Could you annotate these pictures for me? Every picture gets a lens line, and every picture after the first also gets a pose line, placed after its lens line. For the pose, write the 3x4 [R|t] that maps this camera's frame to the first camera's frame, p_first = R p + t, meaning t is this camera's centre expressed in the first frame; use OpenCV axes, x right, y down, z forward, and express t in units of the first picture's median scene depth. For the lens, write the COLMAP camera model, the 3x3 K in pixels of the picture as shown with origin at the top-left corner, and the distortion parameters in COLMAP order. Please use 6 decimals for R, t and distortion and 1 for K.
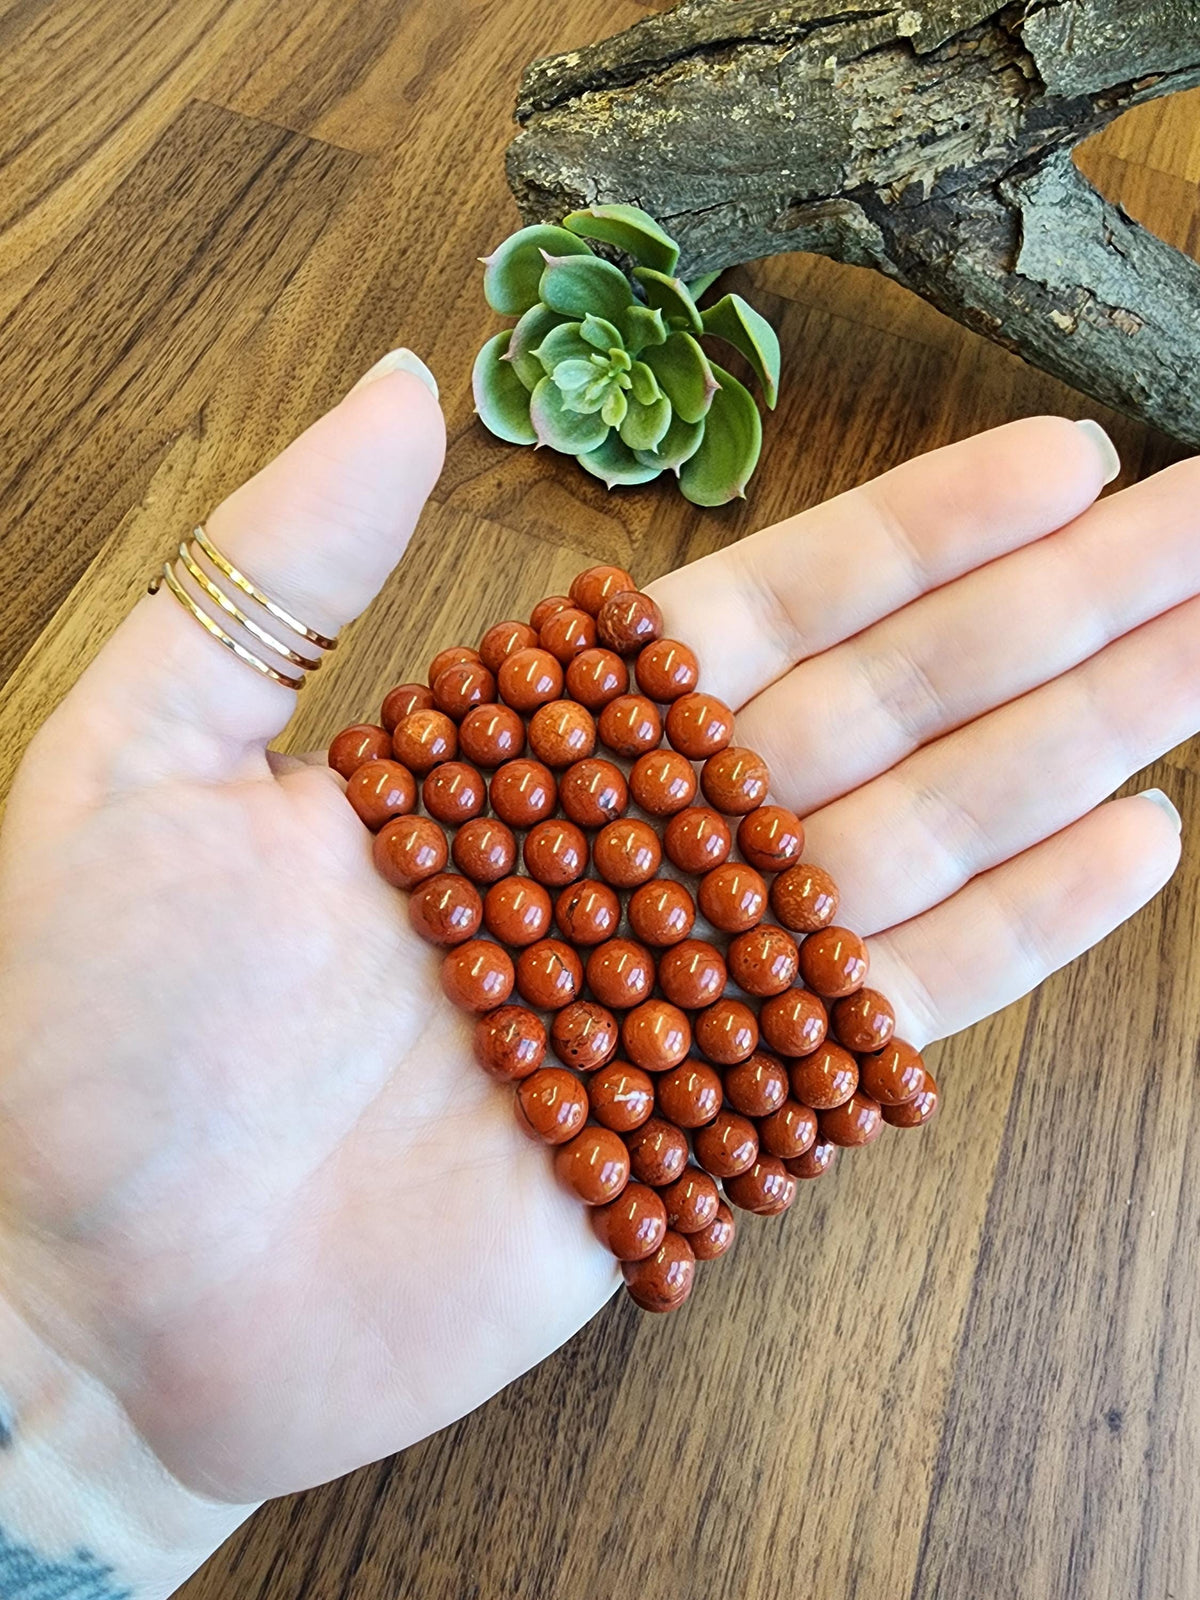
lens RADIAL K [[1093.1, 0, 603.1], [0, 1093.1, 794.9], [0, 0, 1]] dist [0.006329, -0.003208]
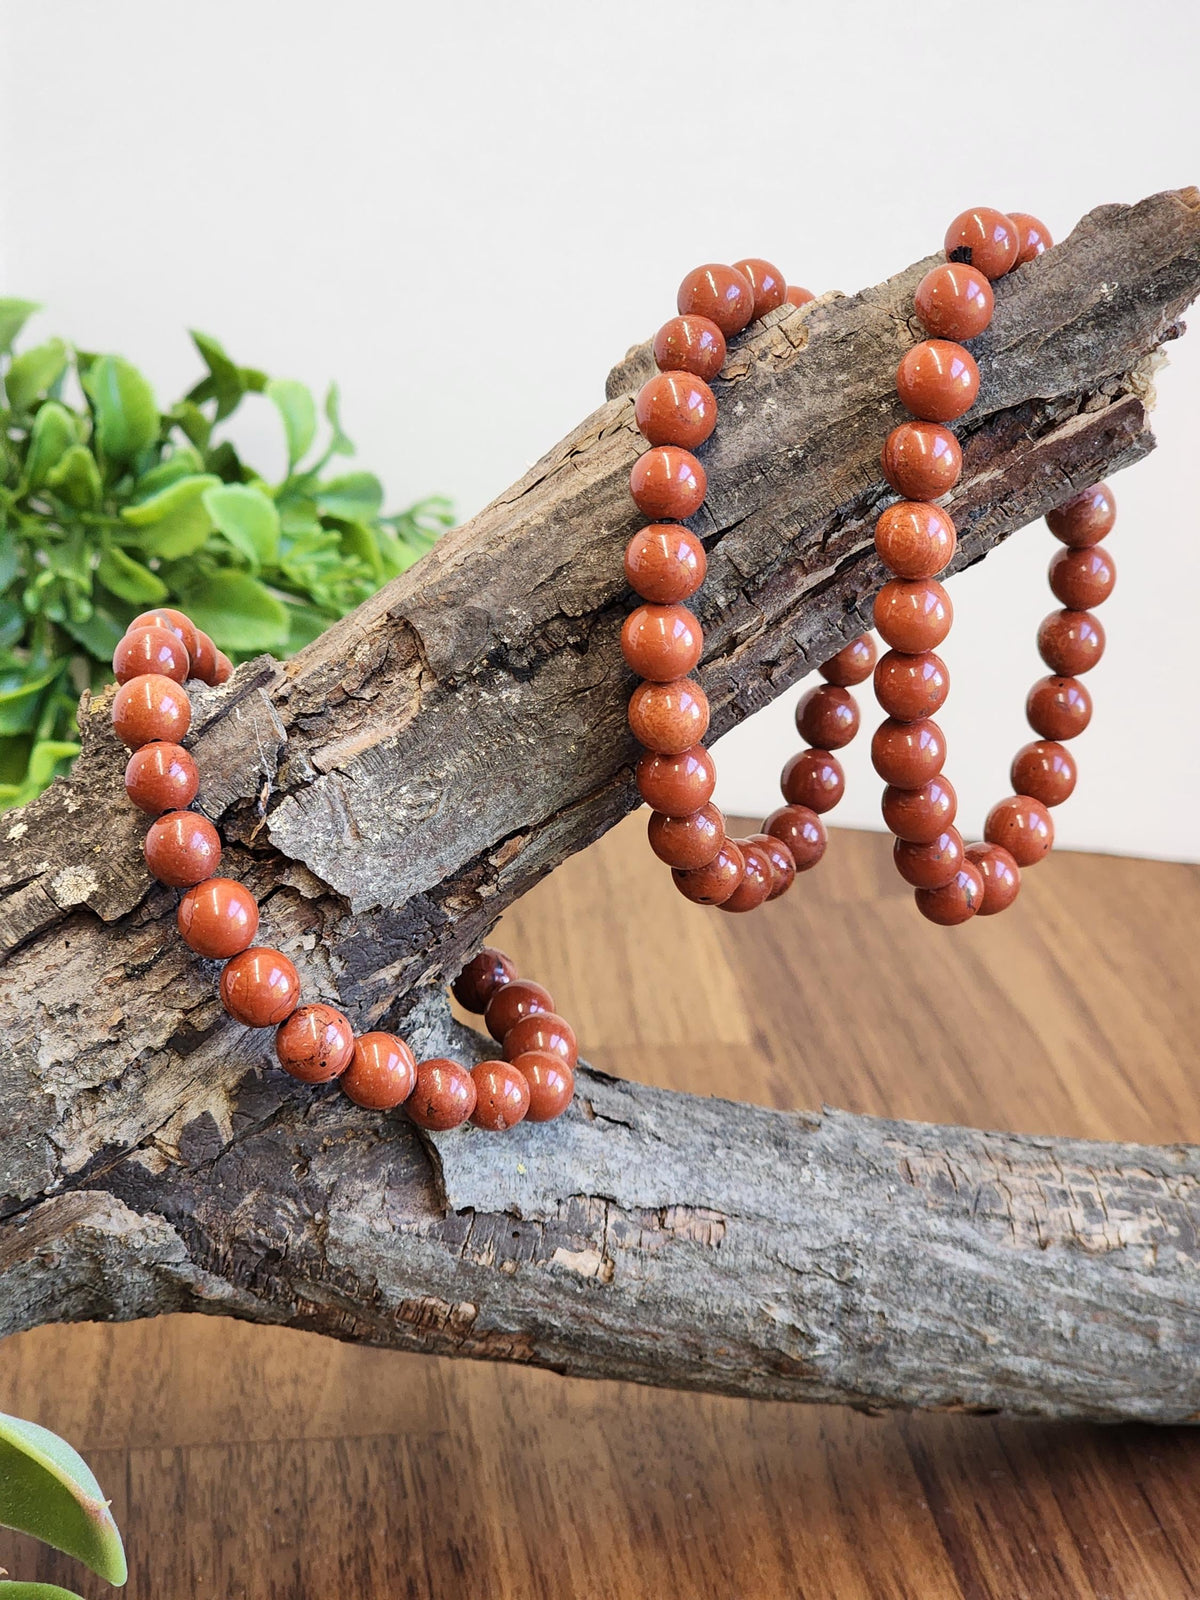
lens RADIAL K [[3148.1, 0, 604.2], [0, 3148.1, 794.0], [0, 0, 1]] dist [-0.193452, 1.565843]
pose [[0.880698, -0.238448, 0.409285, -0.101984], [0.451571, 0.683542, -0.573459, 0.245223], [-0.143023, 0.689865, 0.709670, -0.151656]]
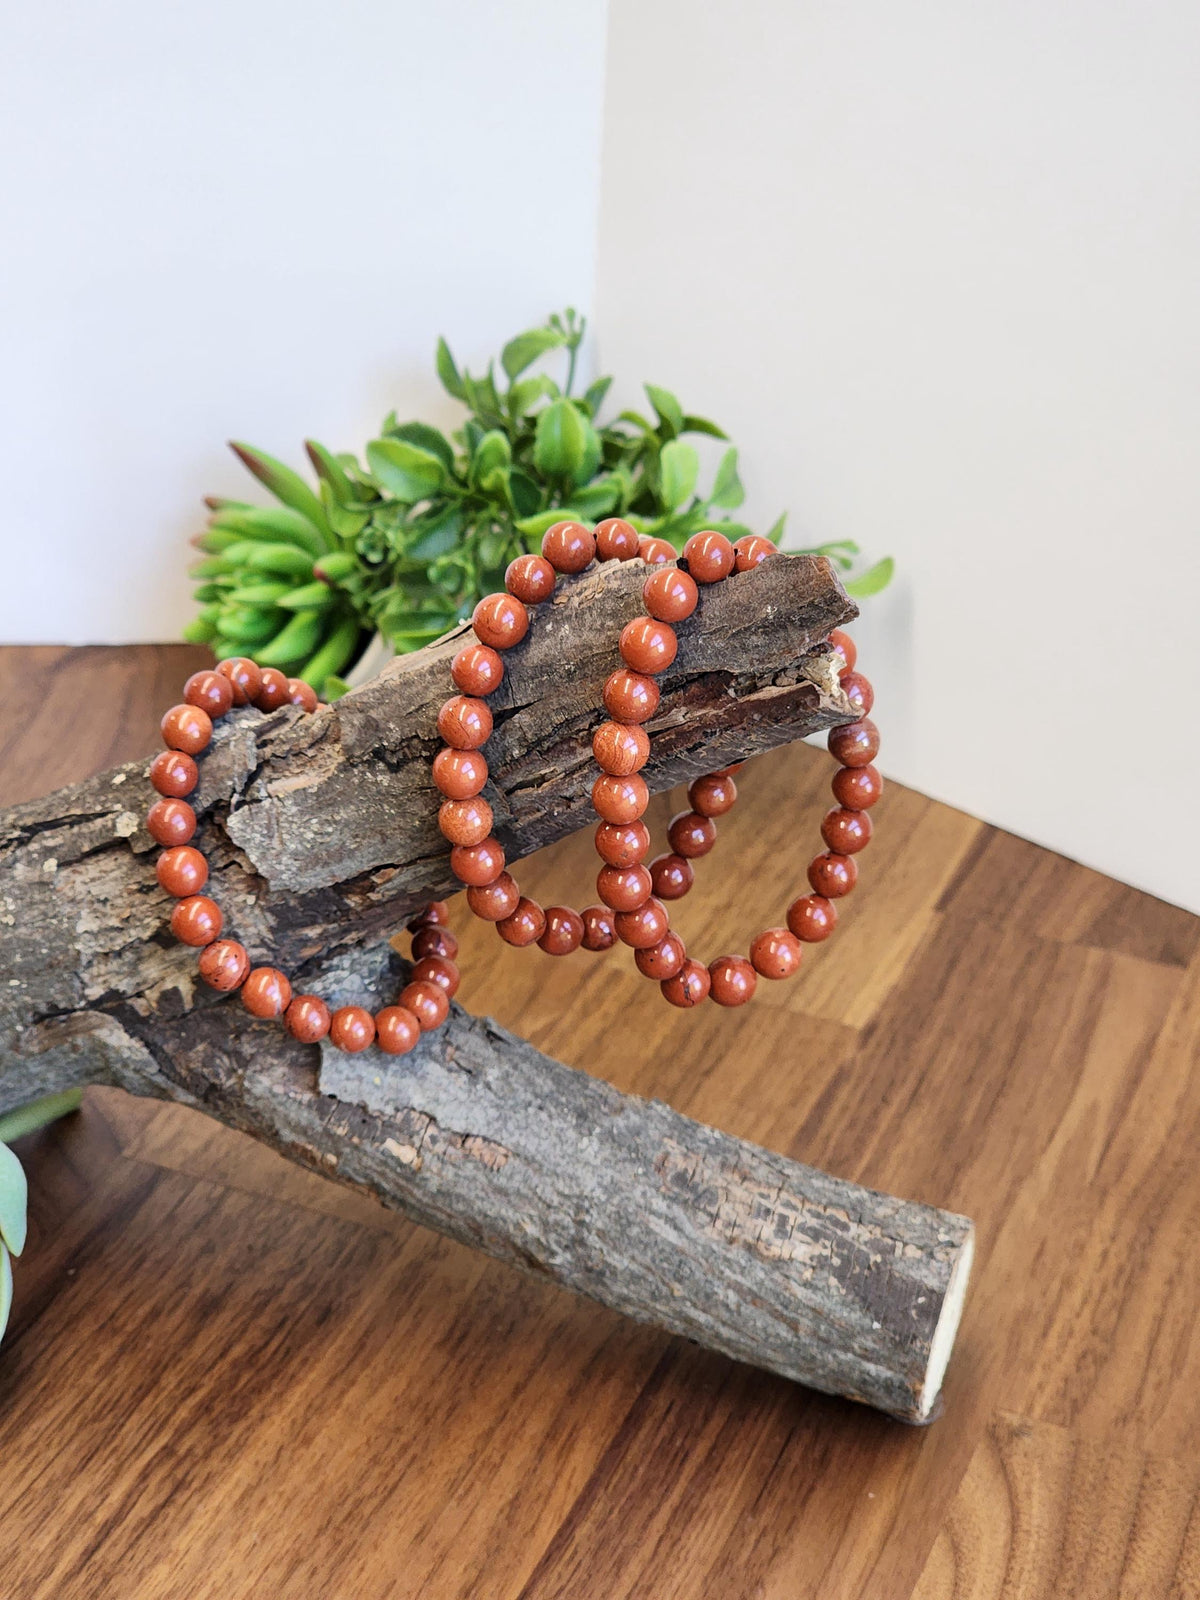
lens RADIAL K [[3114.9, 0, 593.5], [0, 3114.9, 827.7], [0, 0, 1]] dist [-0.852407, 13.448620]
pose [[0.999273, -0.019815, -0.032559, 0.644325], [-0.003431, 0.804002, -0.594617, 0.637245], [0.037959, 0.594296, 0.803350, -0.802128]]
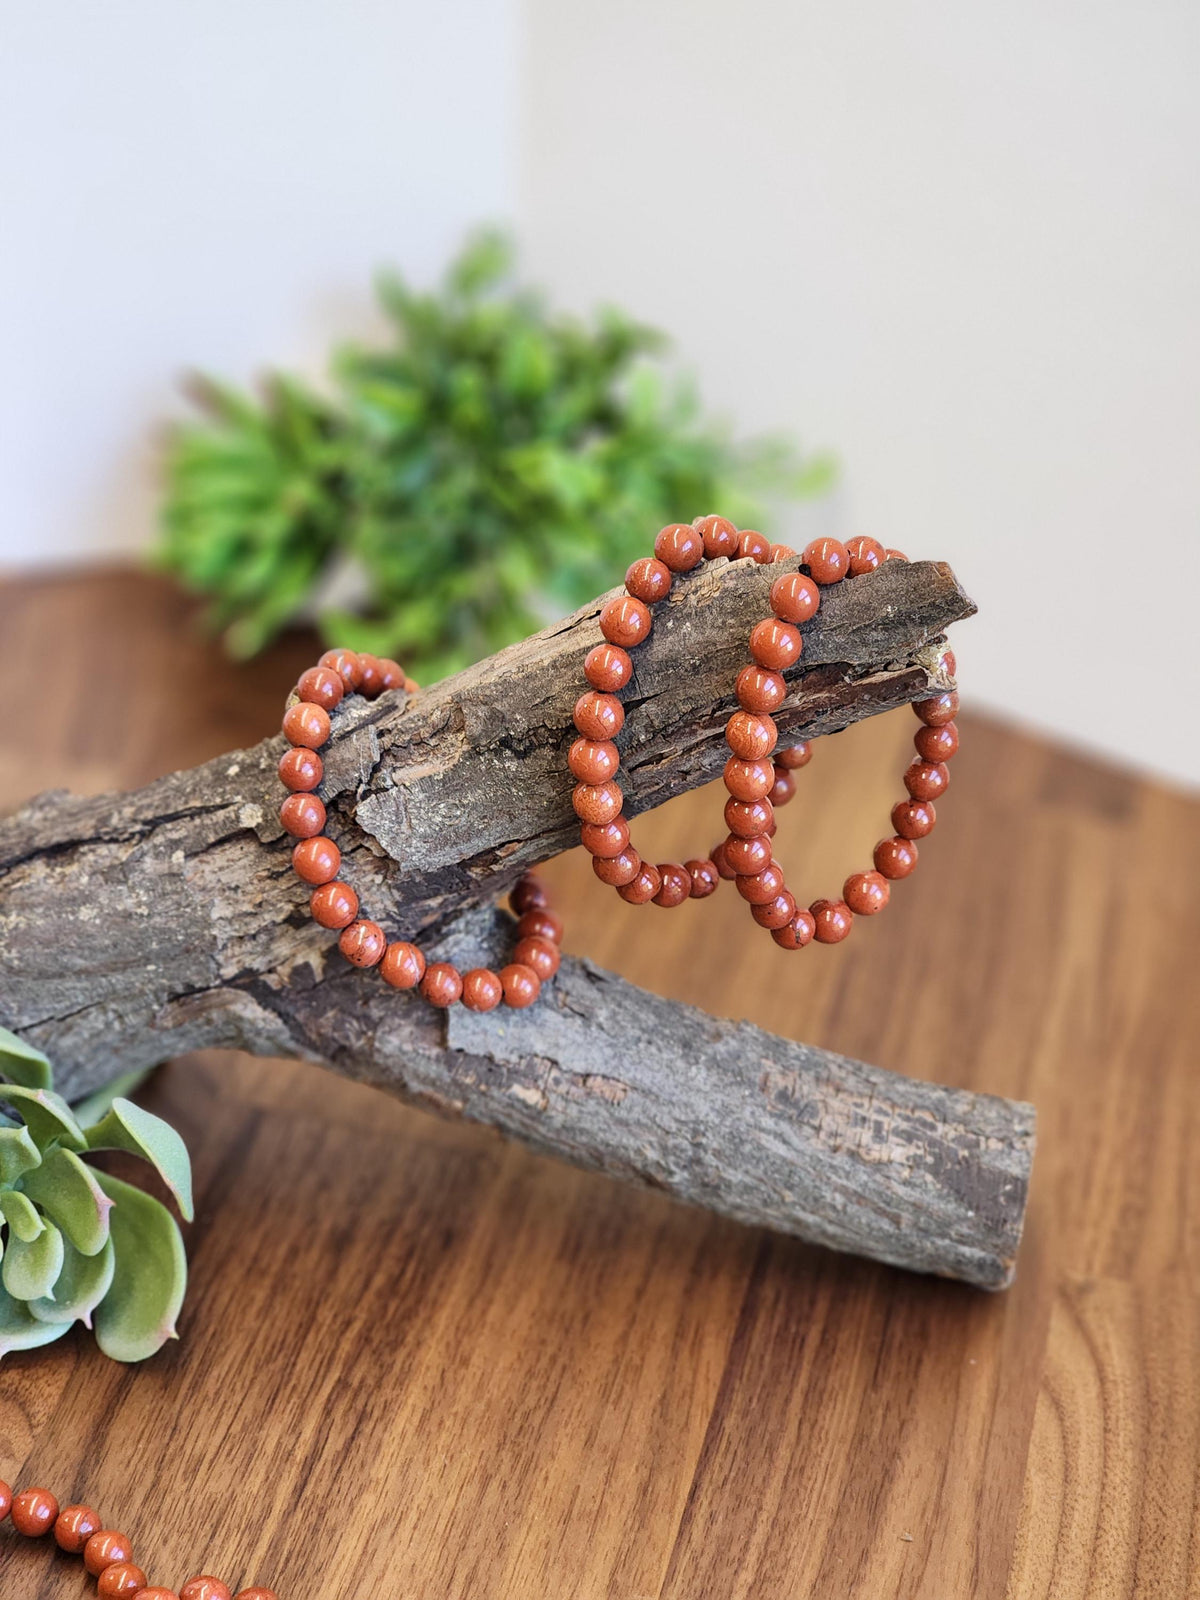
lens RADIAL K [[3125.9, 0, 561.5], [0, 3125.9, 832.2], [0, 0, 1]] dist [-1.252765, 22.437147]
pose [[0.992627, -0.094952, 0.075333, 0.305856], [0.120077, 0.854995, -0.504544, 0.557776], [-0.016502, 0.509870, 0.860093, -1.062630]]
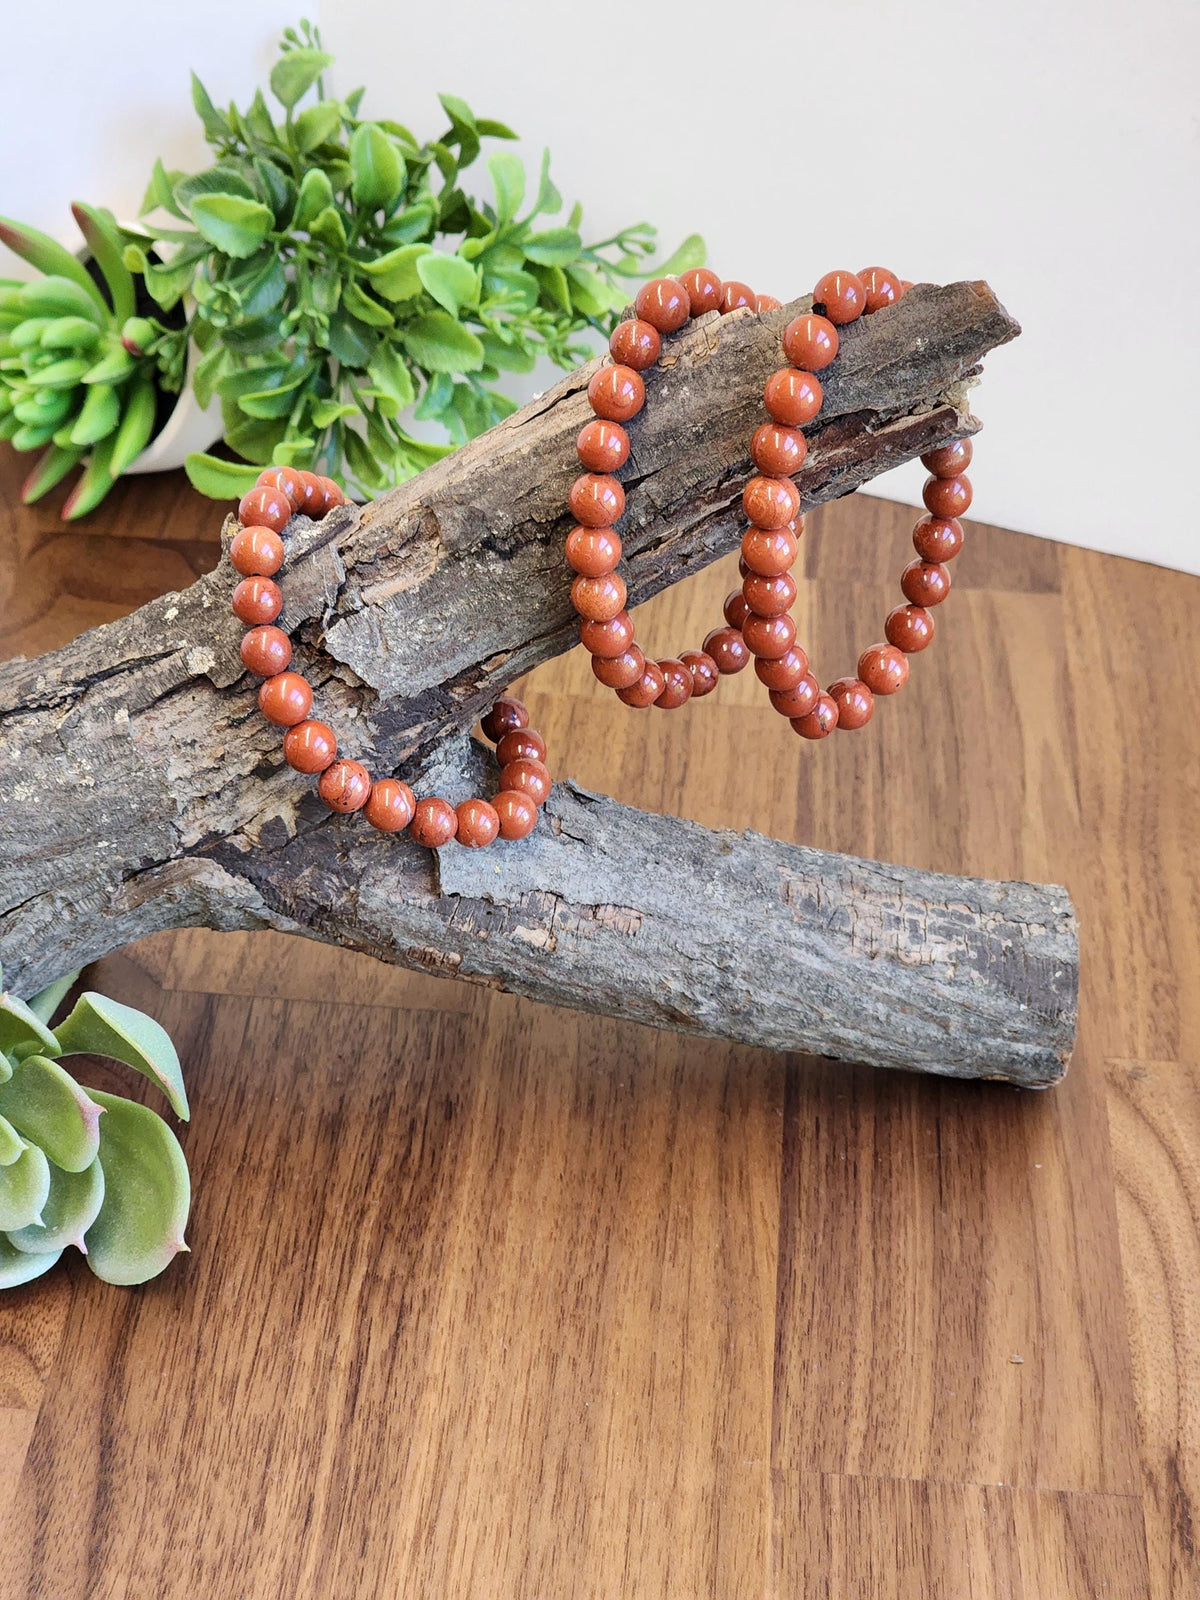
lens RADIAL K [[3125.9, 0, 561.5], [0, 3125.9, 832.2], [0, 0, 1]] dist [-1.252765, 22.437147]
pose [[0.960514, -0.210608, 0.181817, 0.086395], [0.272044, 0.847937, -0.454966, 0.453965], [-0.058350, 0.486464, 0.871750, -0.832649]]
